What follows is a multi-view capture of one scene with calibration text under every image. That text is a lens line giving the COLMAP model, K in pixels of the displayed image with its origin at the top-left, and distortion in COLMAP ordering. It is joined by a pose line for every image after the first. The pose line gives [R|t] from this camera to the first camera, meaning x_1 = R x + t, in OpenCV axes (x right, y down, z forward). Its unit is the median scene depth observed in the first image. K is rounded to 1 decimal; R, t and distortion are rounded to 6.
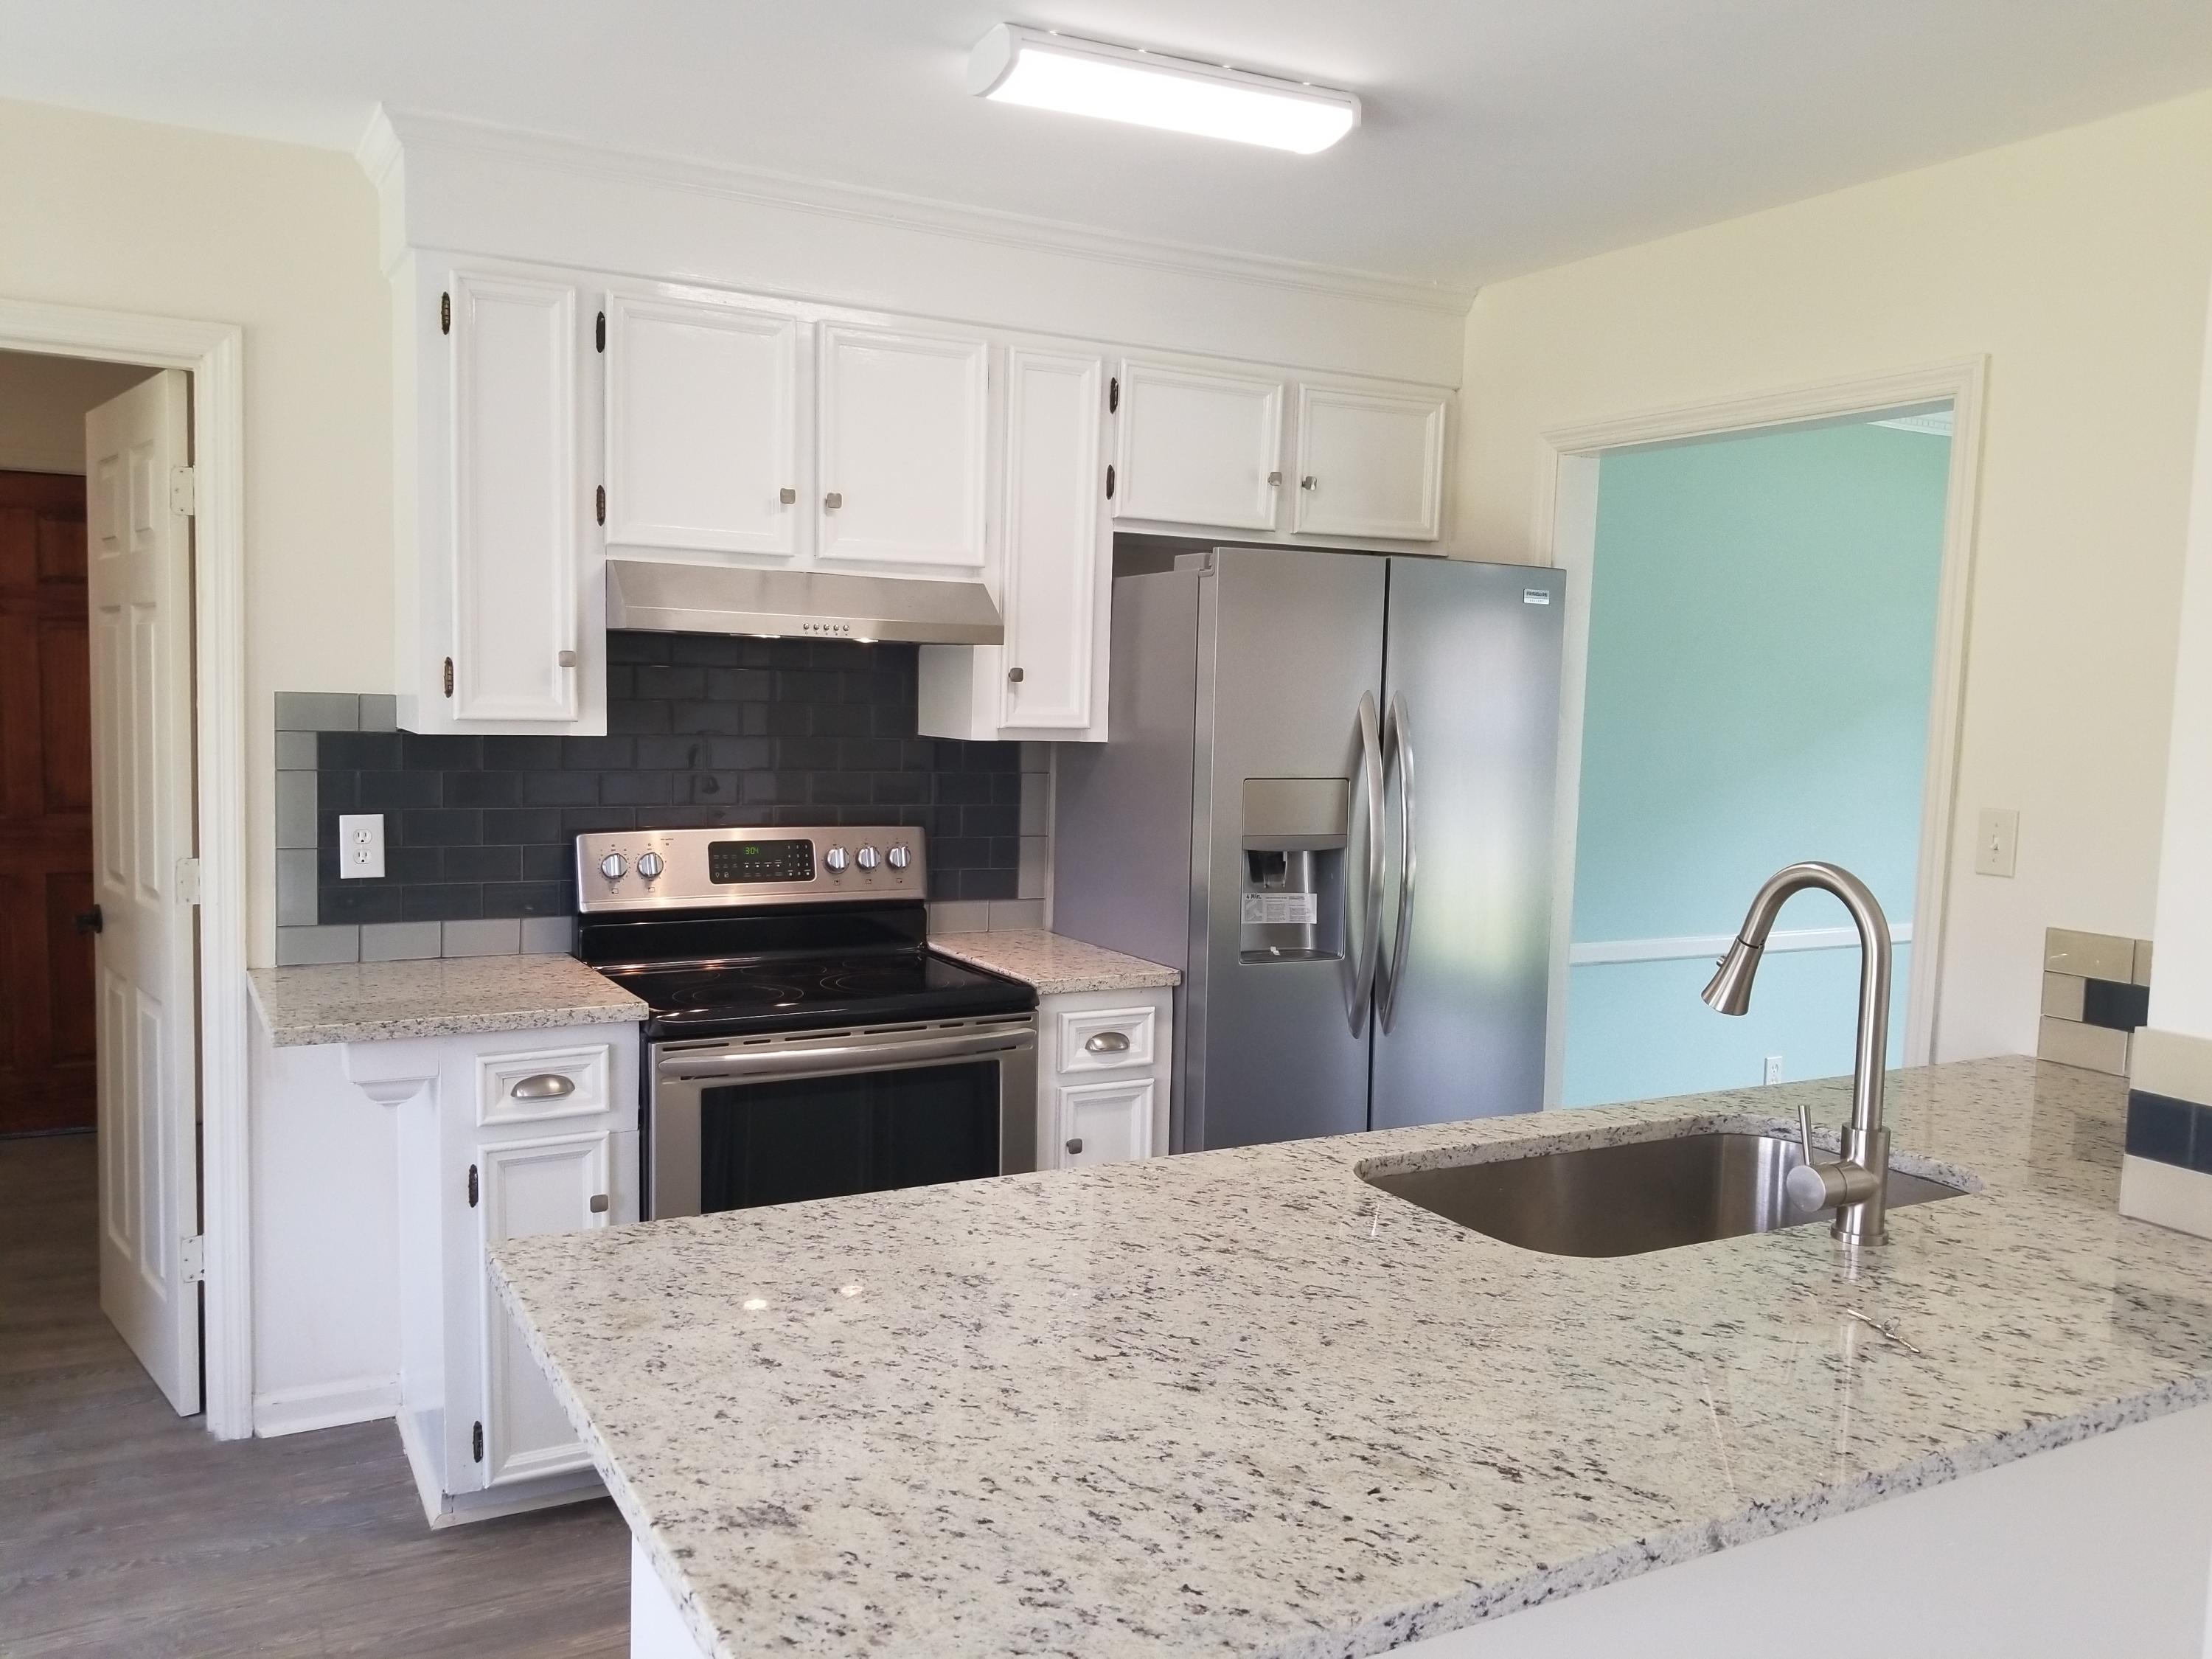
lens RADIAL K [[1746.8, 0, 1036.4], [0, 1746.8, 855.8], [0, 0, 1]] dist [-0.000316, -0.012349]
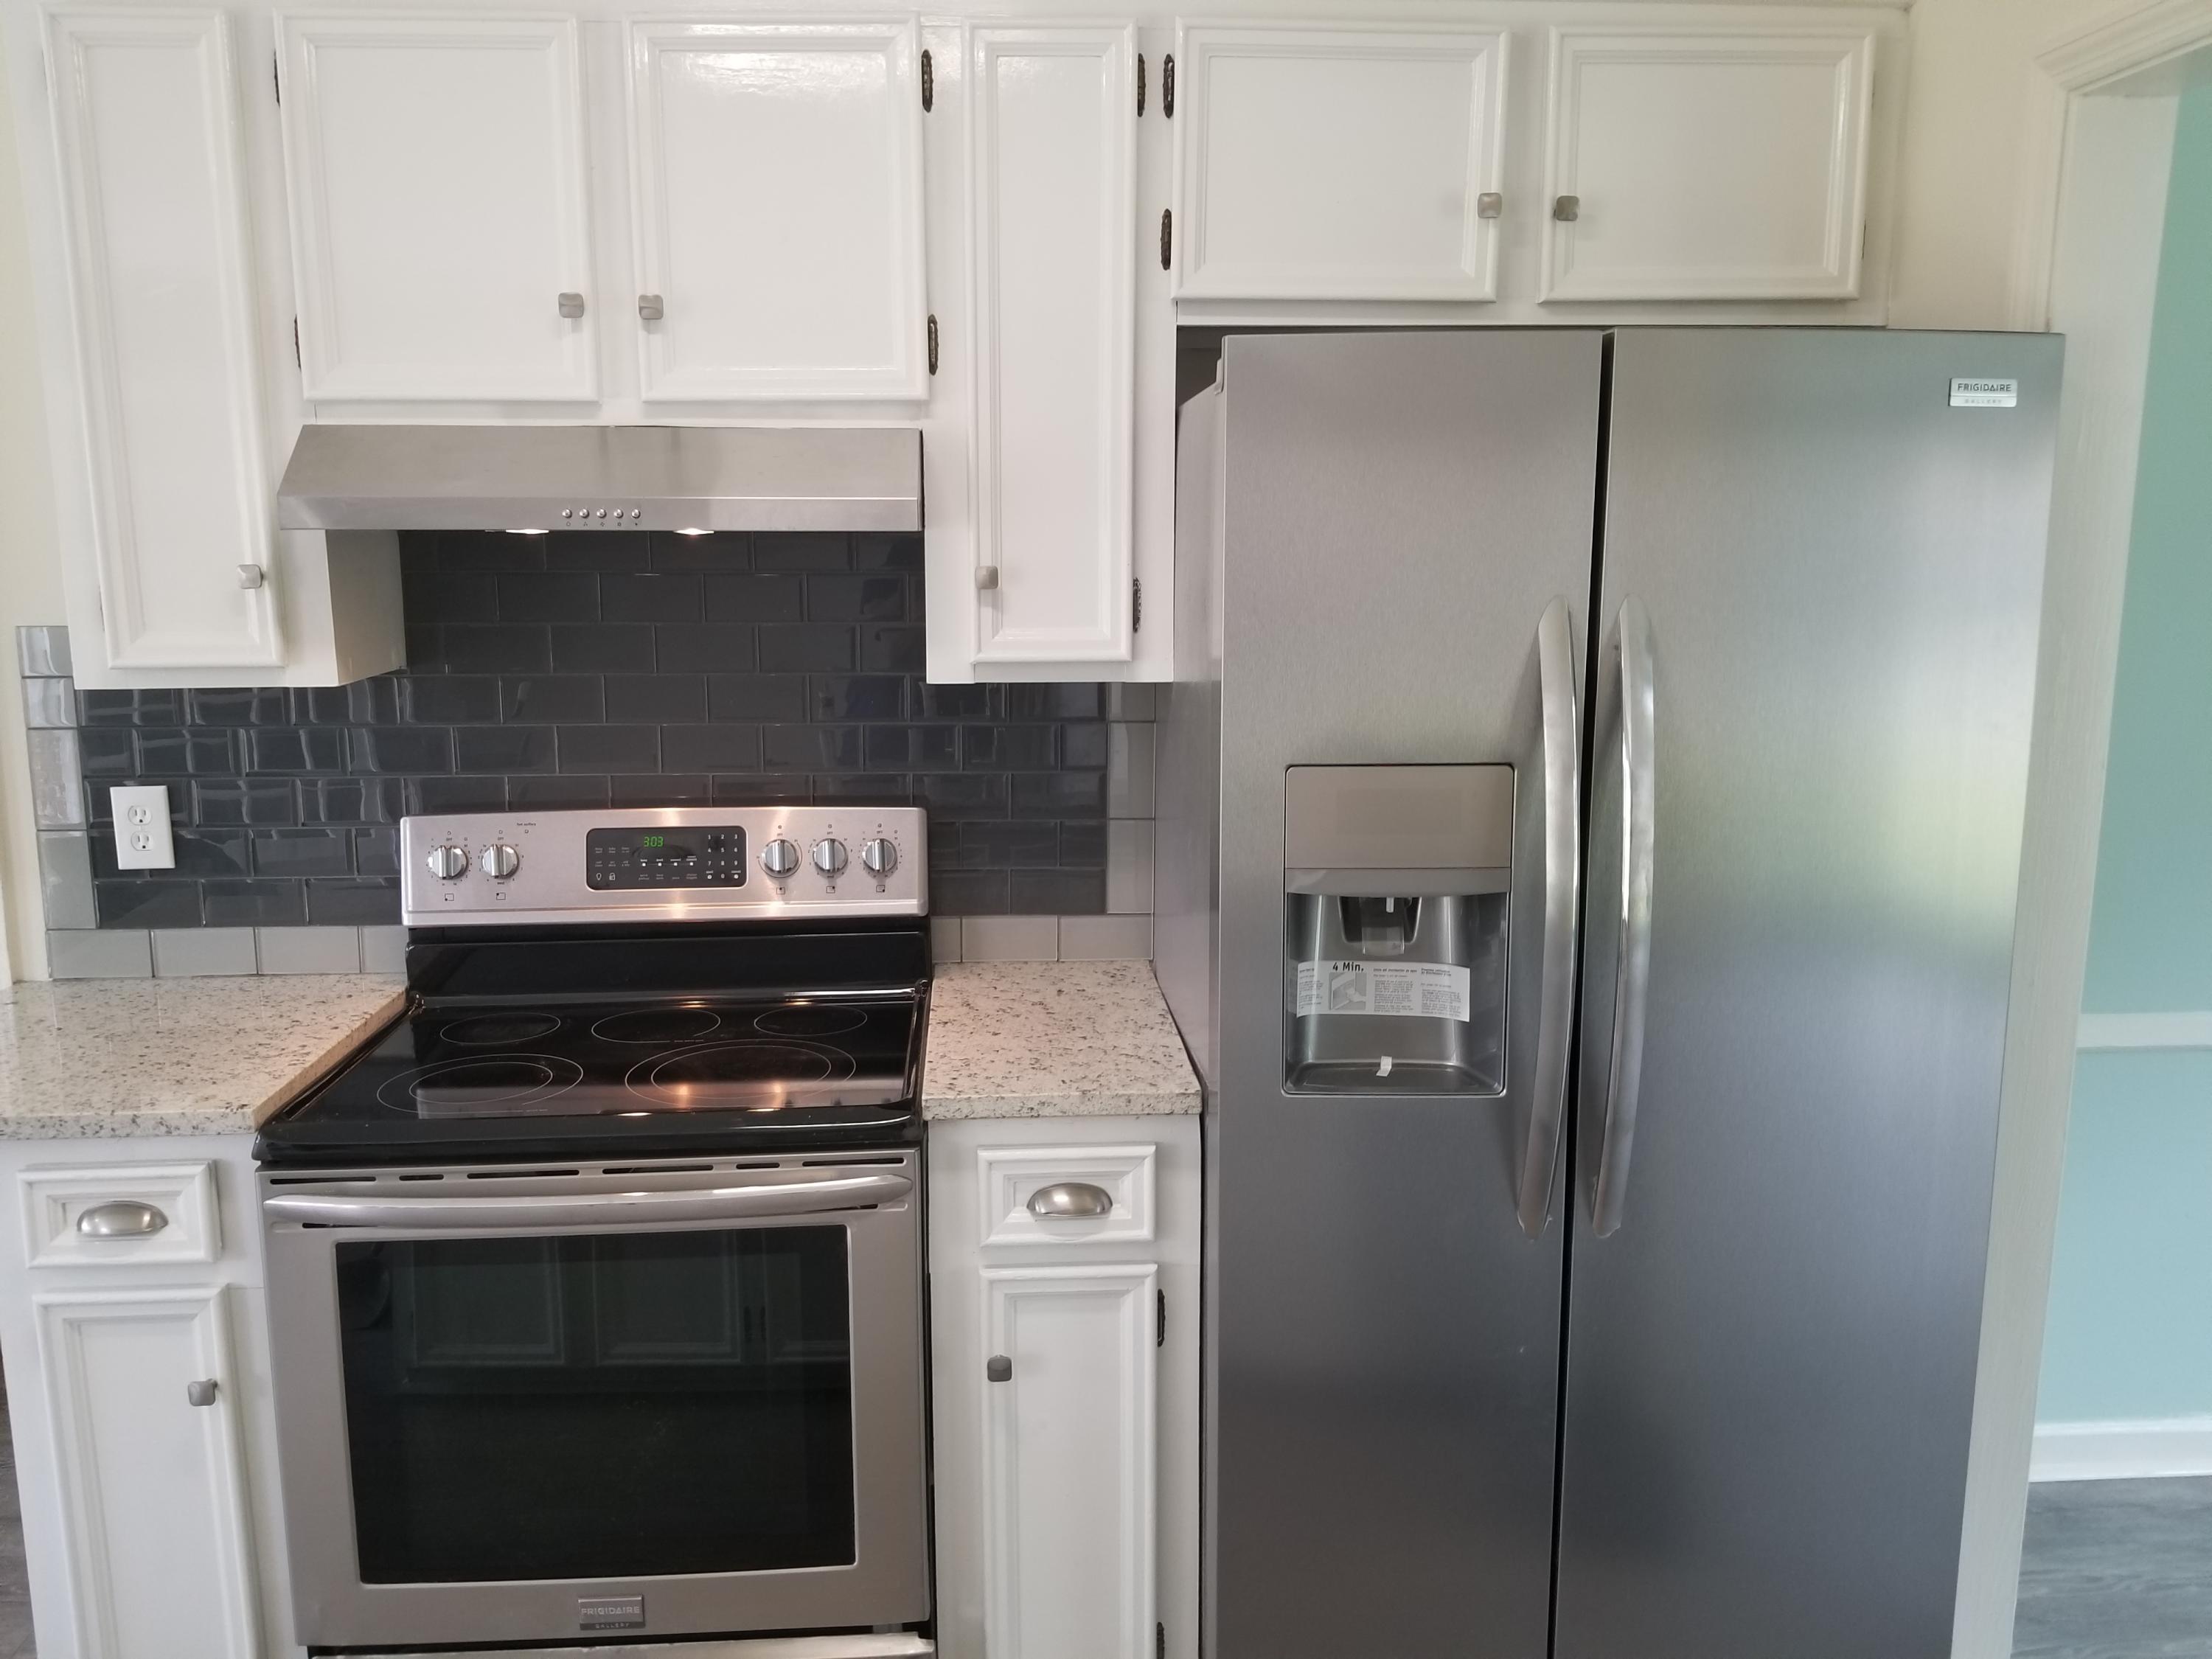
lens RADIAL K [[1746.8, 0, 1097.3], [0, 1746.8, 829.7], [0, 0, 1]] dist [-0.000316, -0.012349]
pose [[0.909308, 0.042282, -0.413970, 0.286369], [-0.011629, 0.997018, 0.076289, -0.063609], [0.415962, -0.064557, 0.907088, 0.467278]]
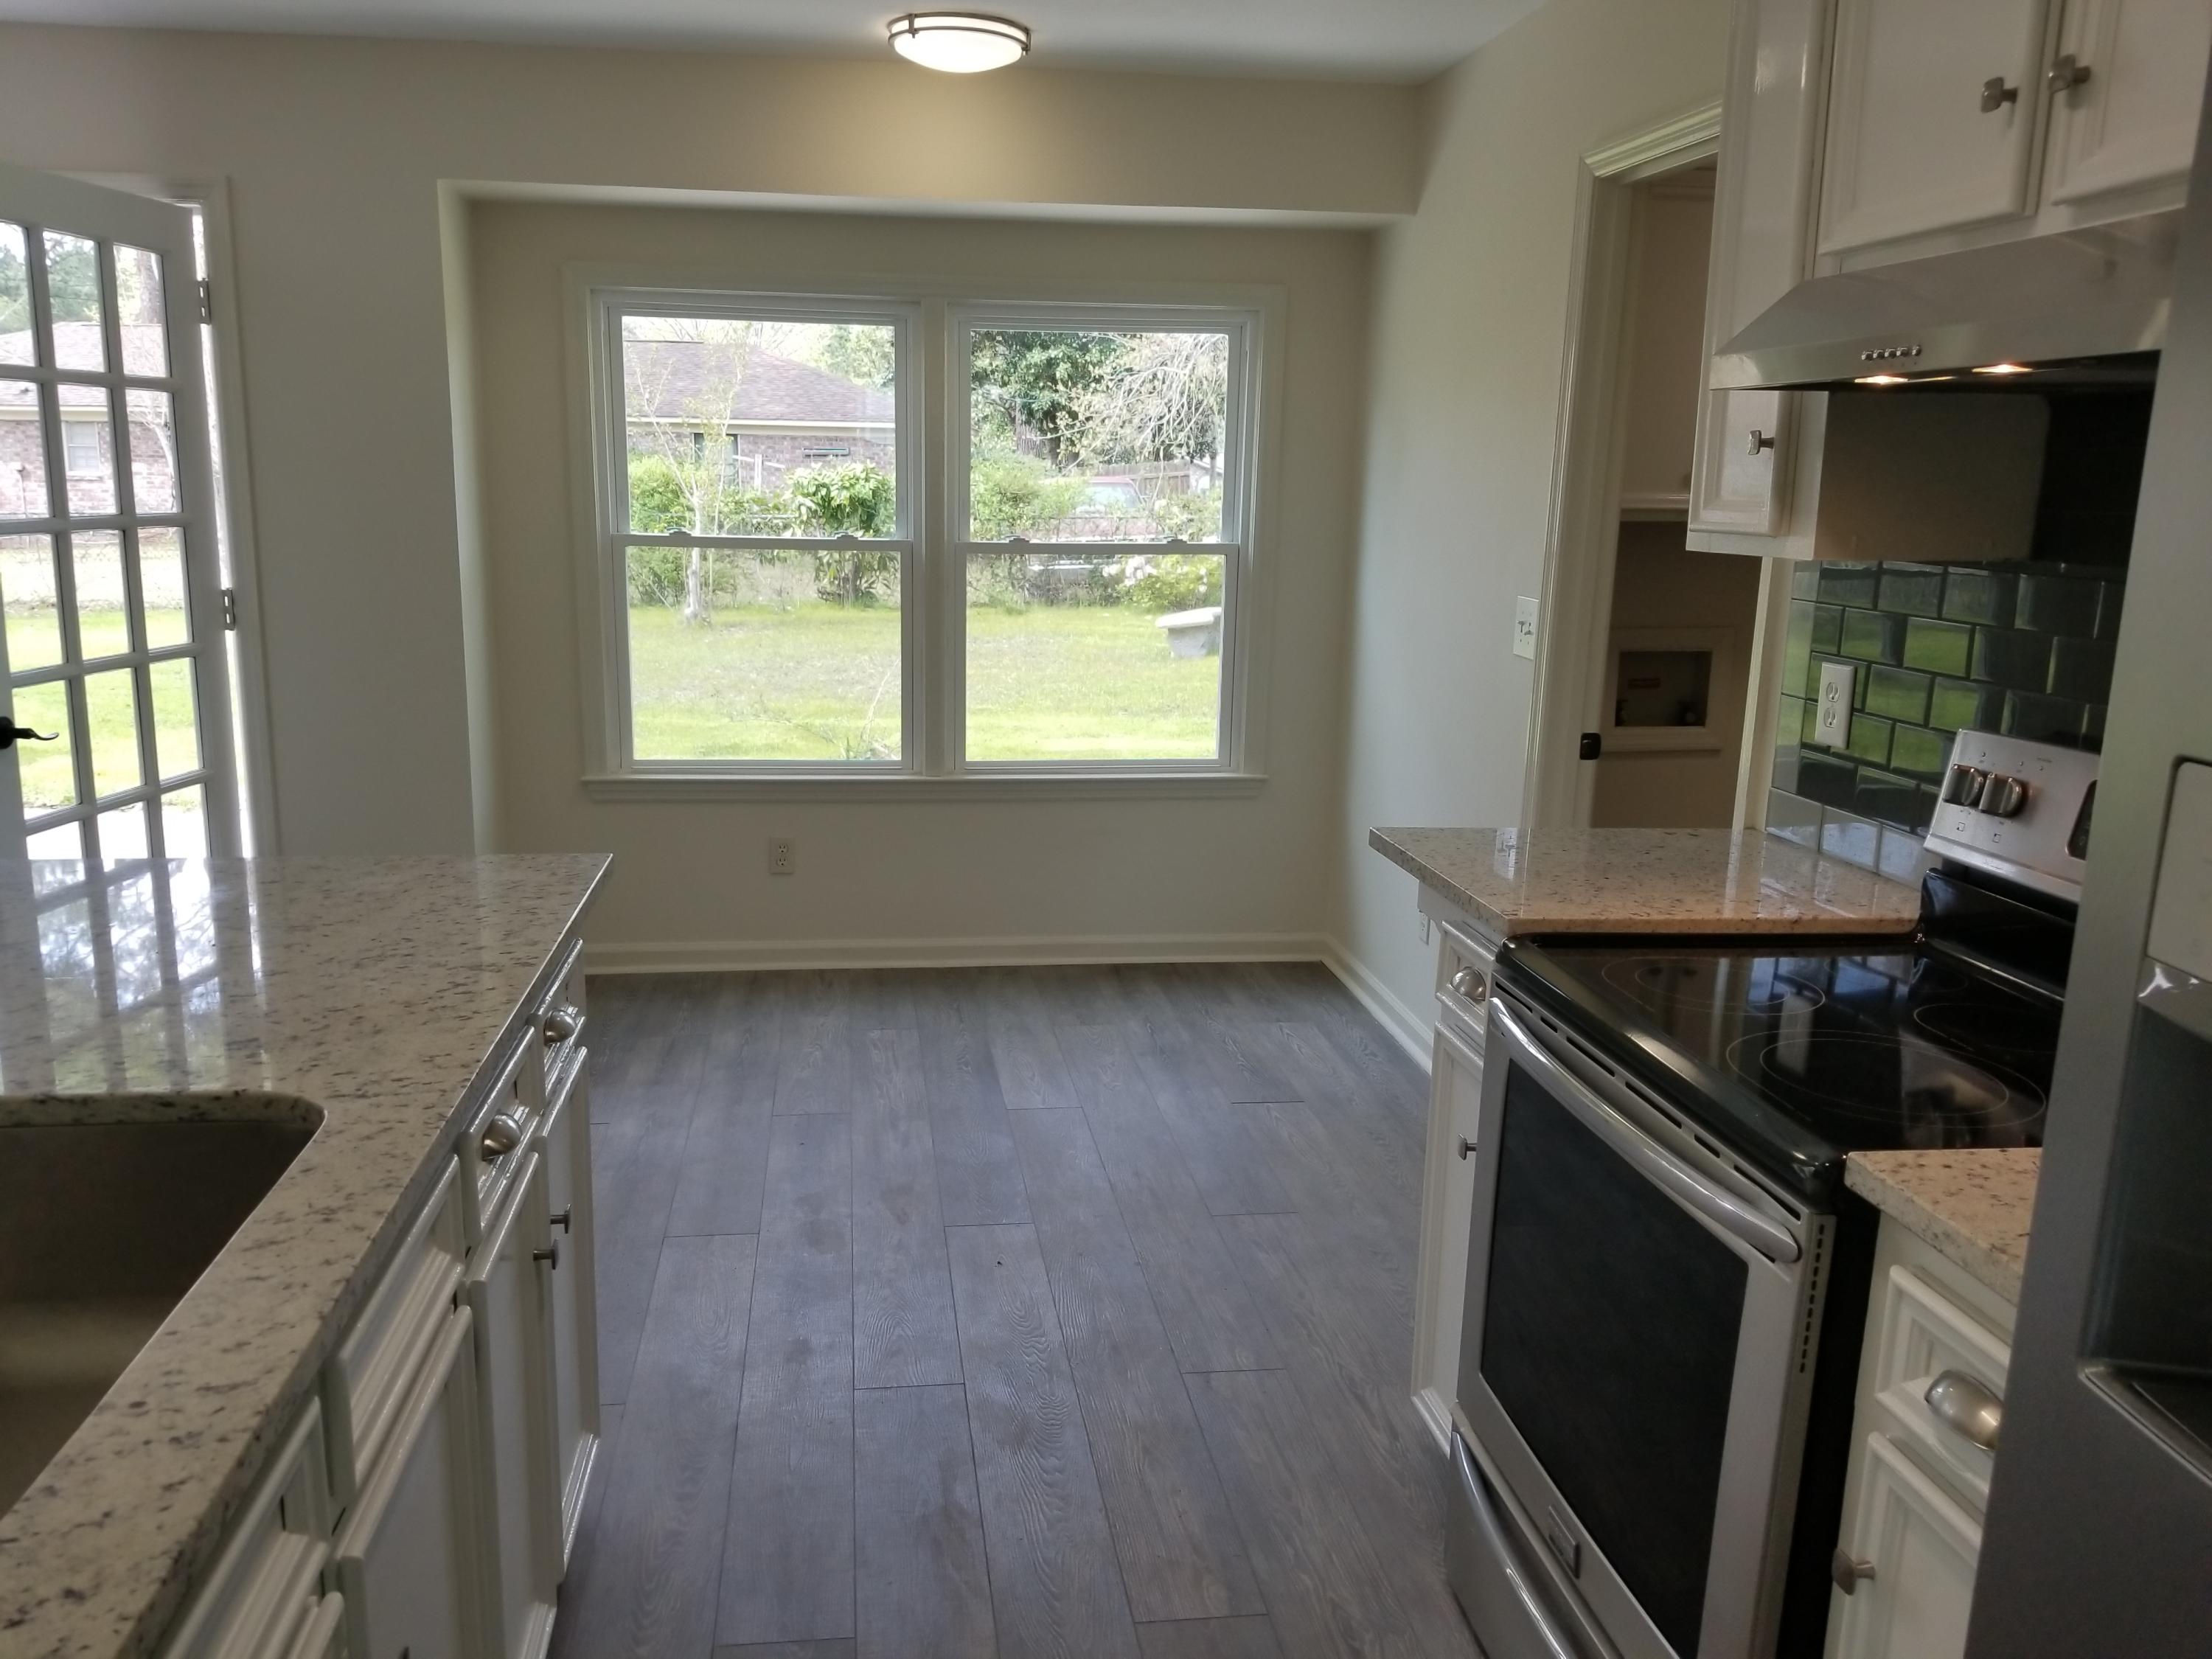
lens RADIAL K [[1746.8, 0, 1091.6], [0, 1746.8, 855.7], [0, 0, 1]] dist [-0.000316, -0.012349]
pose [[-0.341789, 0.167357, -0.924755, 0.430796], [-0.122113, 0.967764, 0.220274, -0.067675], [0.931809, 0.188212, -0.310335, 0.908356]]
